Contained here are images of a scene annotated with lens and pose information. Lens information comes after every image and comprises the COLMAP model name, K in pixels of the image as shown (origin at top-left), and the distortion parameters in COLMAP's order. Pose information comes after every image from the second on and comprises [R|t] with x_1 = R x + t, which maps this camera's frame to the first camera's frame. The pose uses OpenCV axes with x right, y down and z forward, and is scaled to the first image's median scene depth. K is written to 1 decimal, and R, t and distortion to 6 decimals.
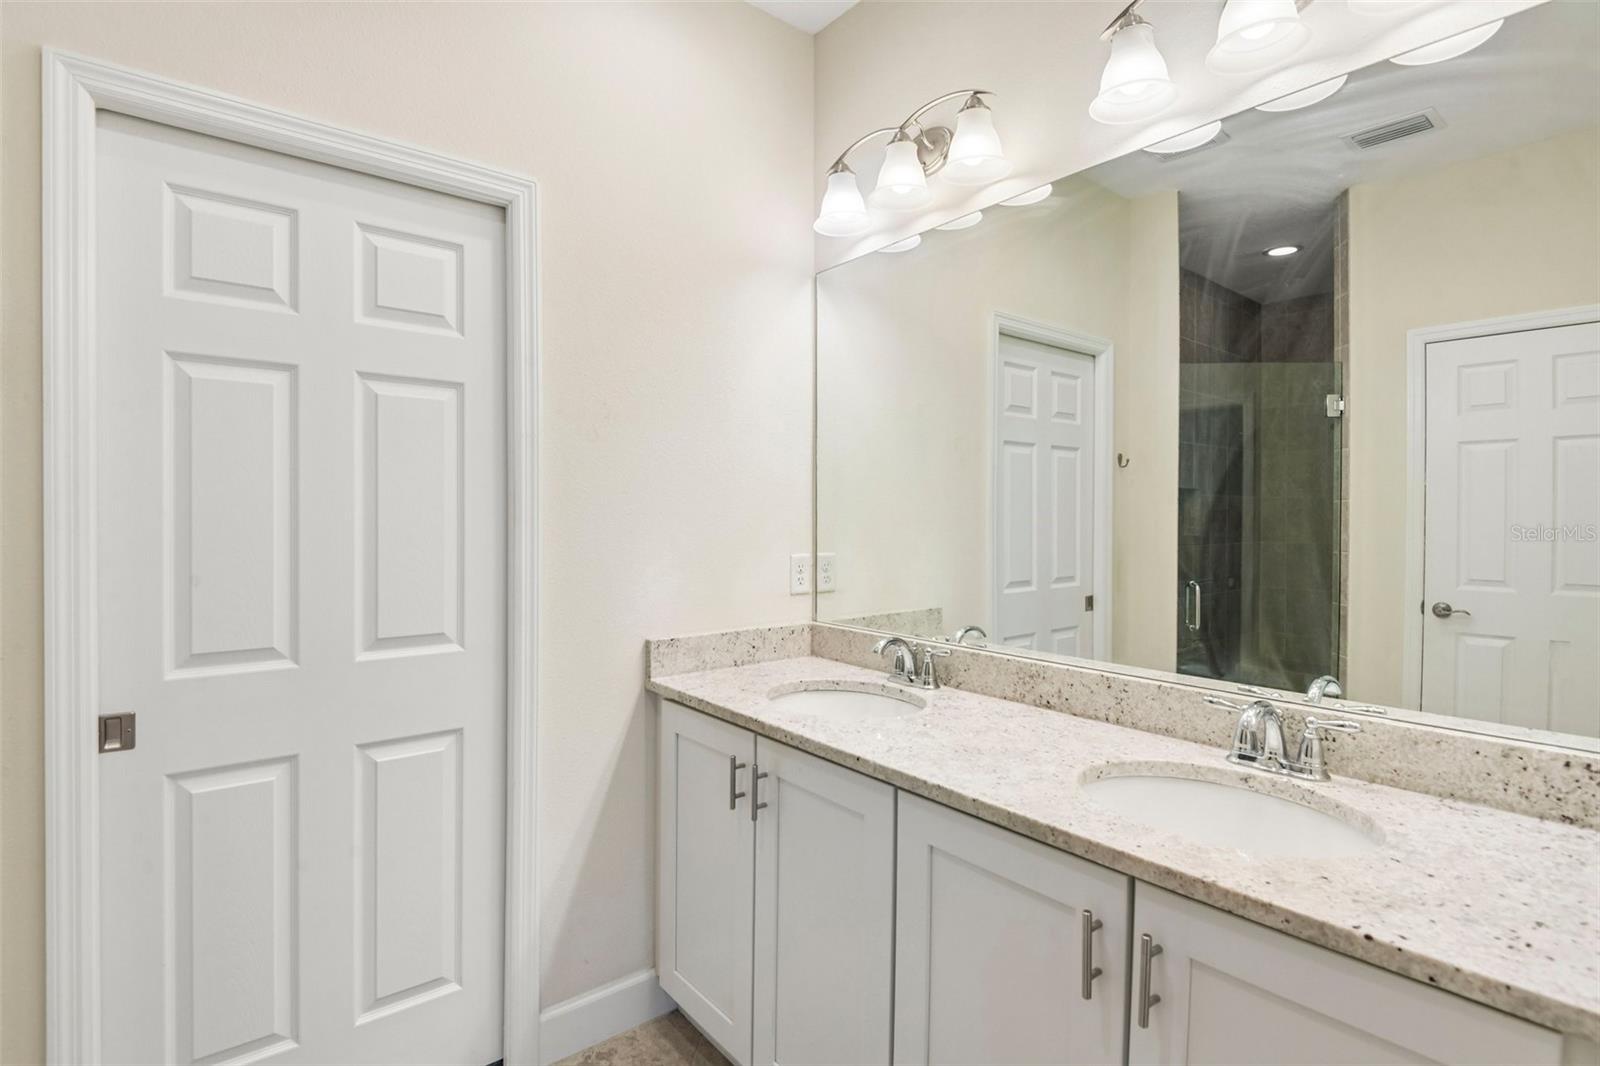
lens RADIAL K [[755.7, 0, 779.9], [0, 755.7, 535.9], [0, 0, 1]] dist [-0.004965, -0.024061]
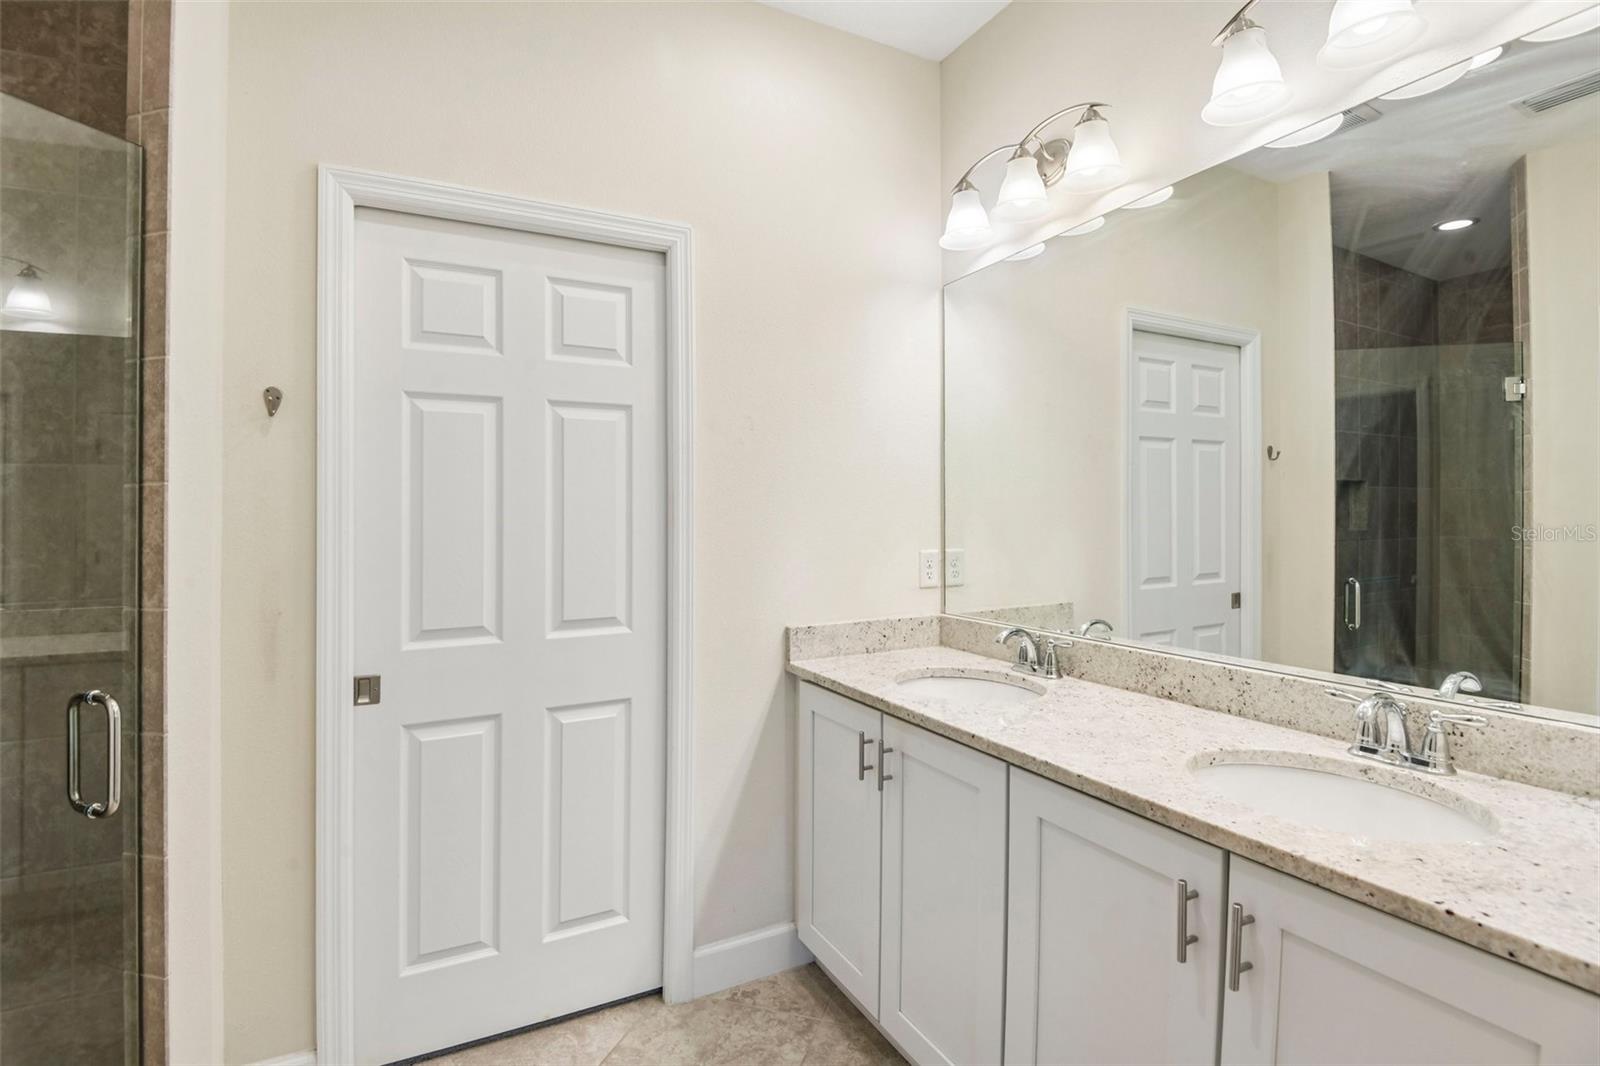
lens RADIAL K [[744.1, 0, 781.5], [0, 744.1, 528.1], [0, 0, 1]] dist [0.002333, -0.022641]
pose [[0.980651, -0.008291, -0.195587, 0.037912], [0.006384, 0.999926, -0.010379, 0.003481], [0.195659, 0.008929, 0.980631, -0.093852]]
